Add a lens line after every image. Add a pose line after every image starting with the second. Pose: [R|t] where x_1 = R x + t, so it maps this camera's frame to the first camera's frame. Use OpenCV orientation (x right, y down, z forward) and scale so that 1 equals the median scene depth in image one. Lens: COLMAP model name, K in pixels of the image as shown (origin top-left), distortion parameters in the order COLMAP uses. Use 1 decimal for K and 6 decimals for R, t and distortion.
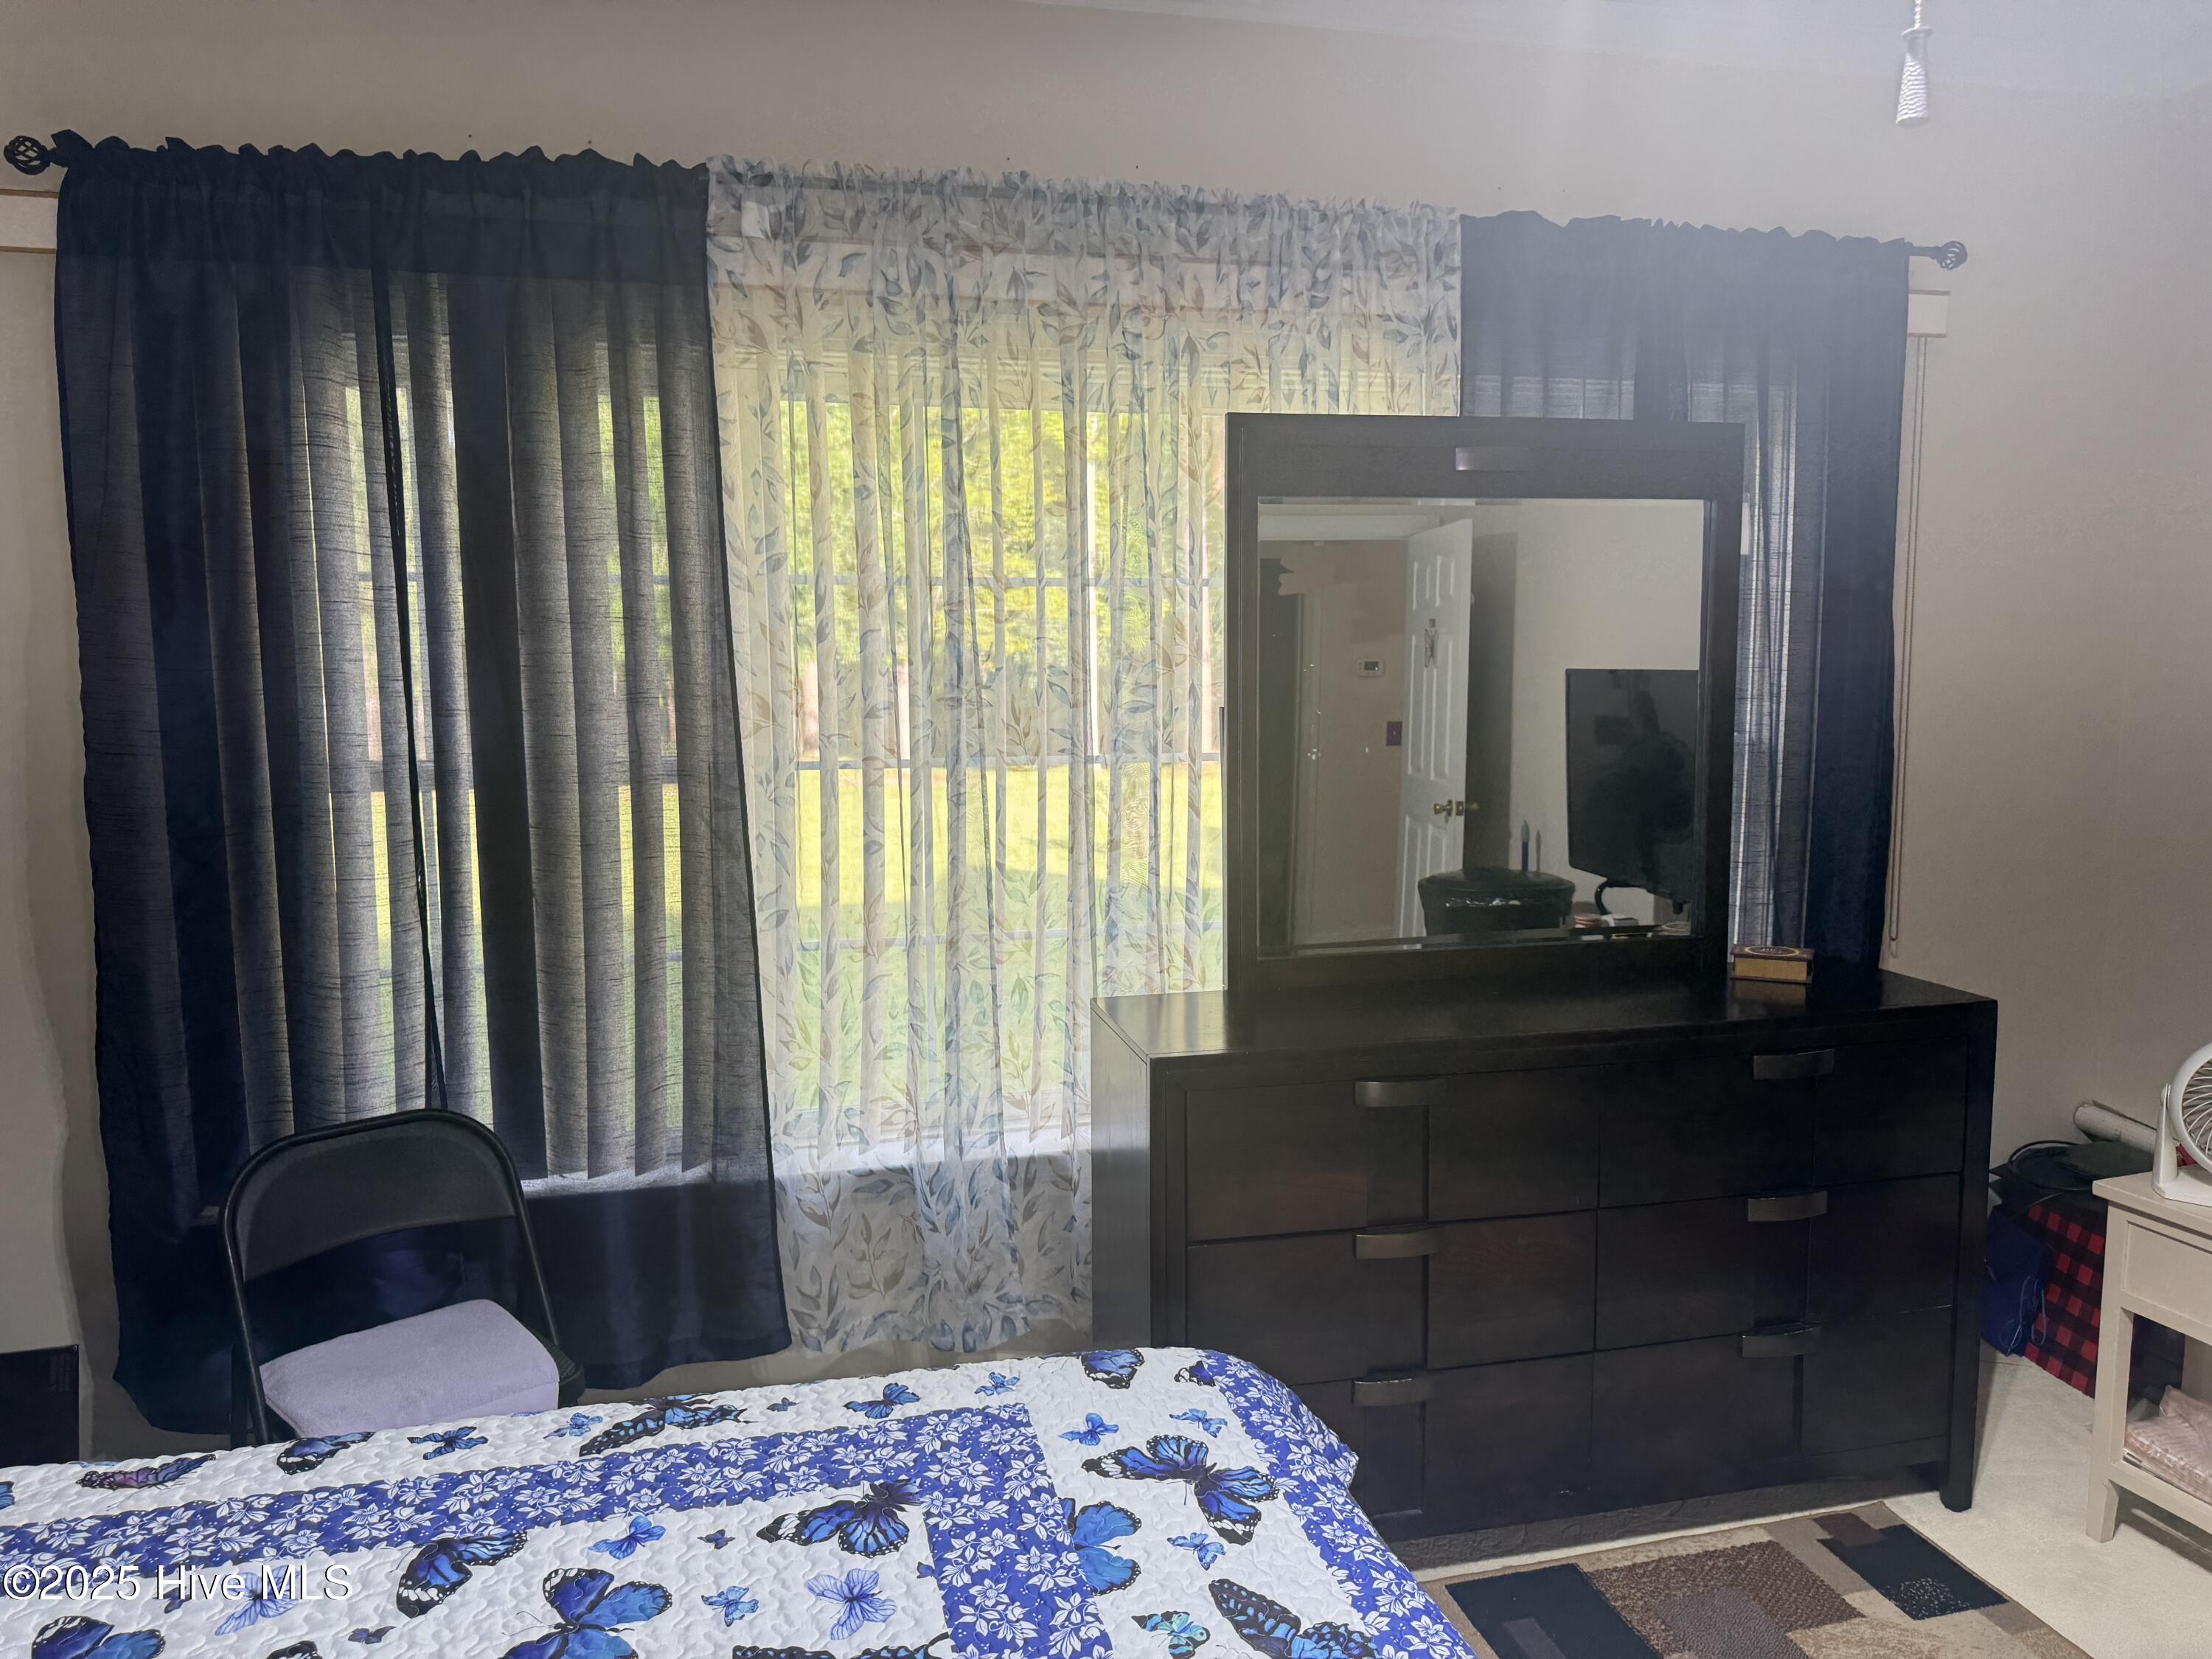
lens RADIAL K [[1562.7, 0, 1107.0], [0, 1562.7, 798.3], [0, 0, 1]] dist [0.060564, -0.073708]
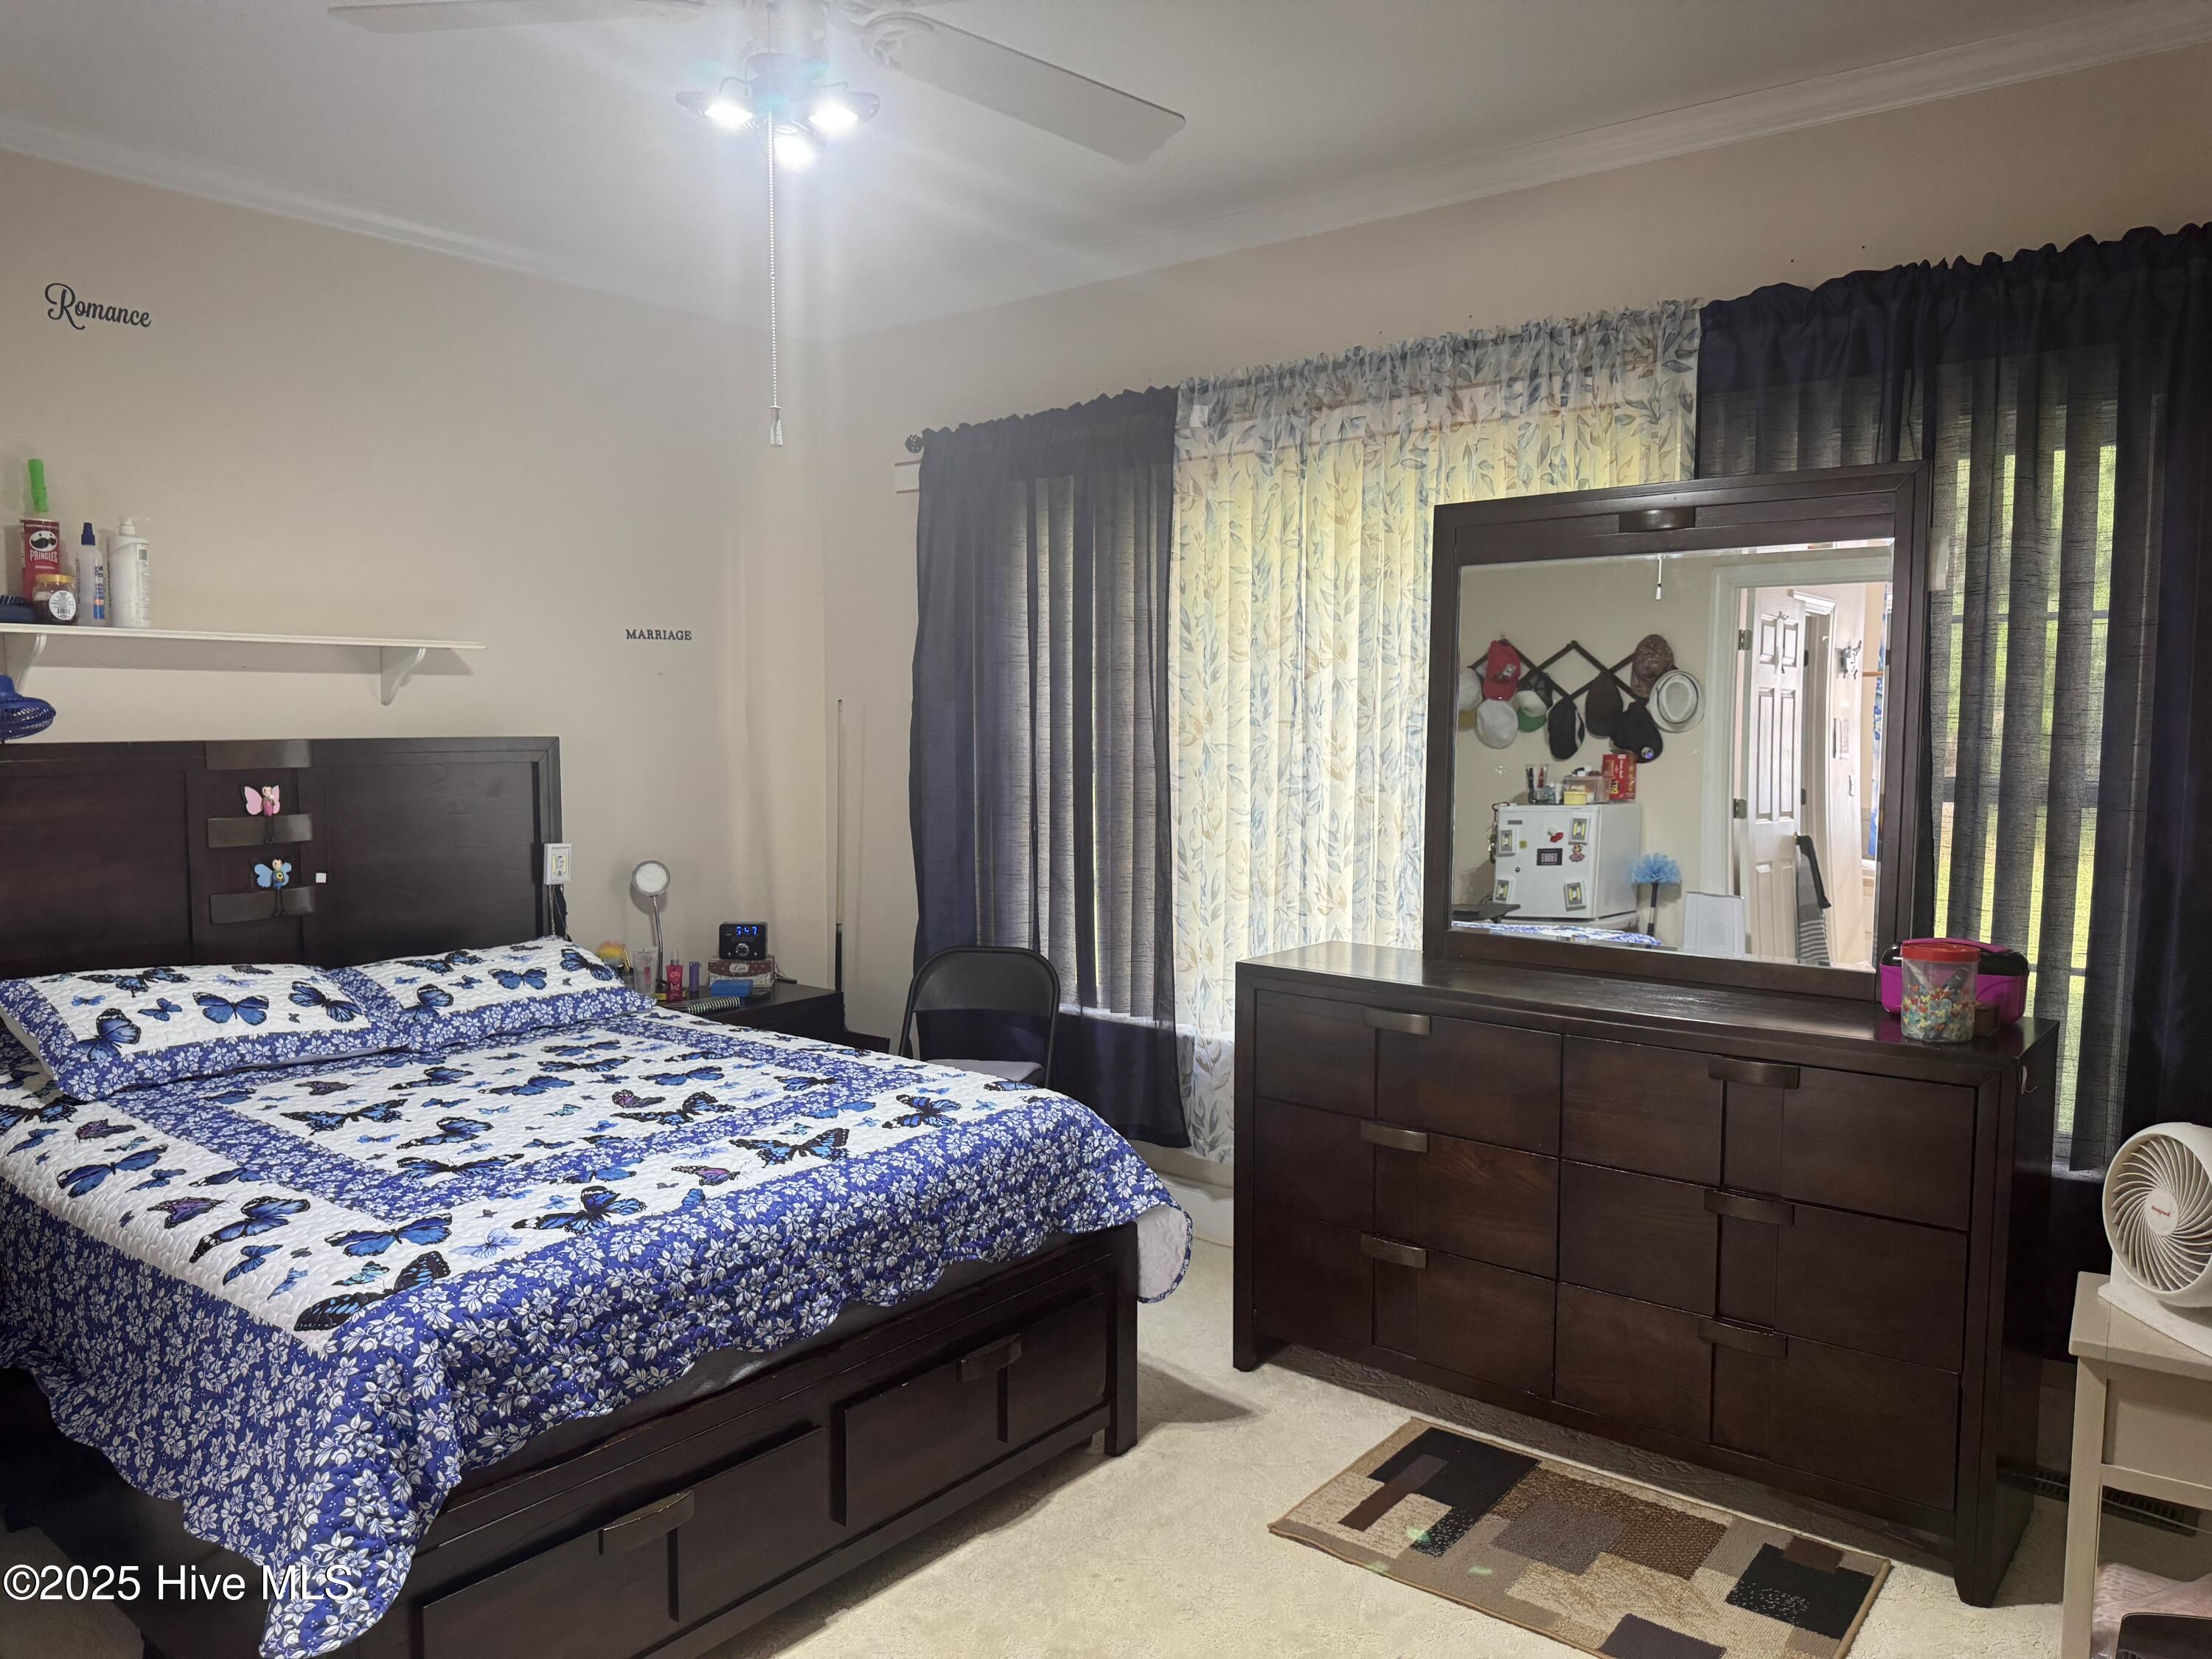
lens RADIAL K [[1514.3, 0, 1106.0], [0, 1514.3, 829.5], [0, 0, 1]] dist [0.133008, -0.180916]
pose [[0.616469, 0.069006, -0.784349, 0.943349], [-0.086469, 0.996060, 0.019671, 0.021247], [0.782617, 0.055696, 0.620007, 0.007198]]
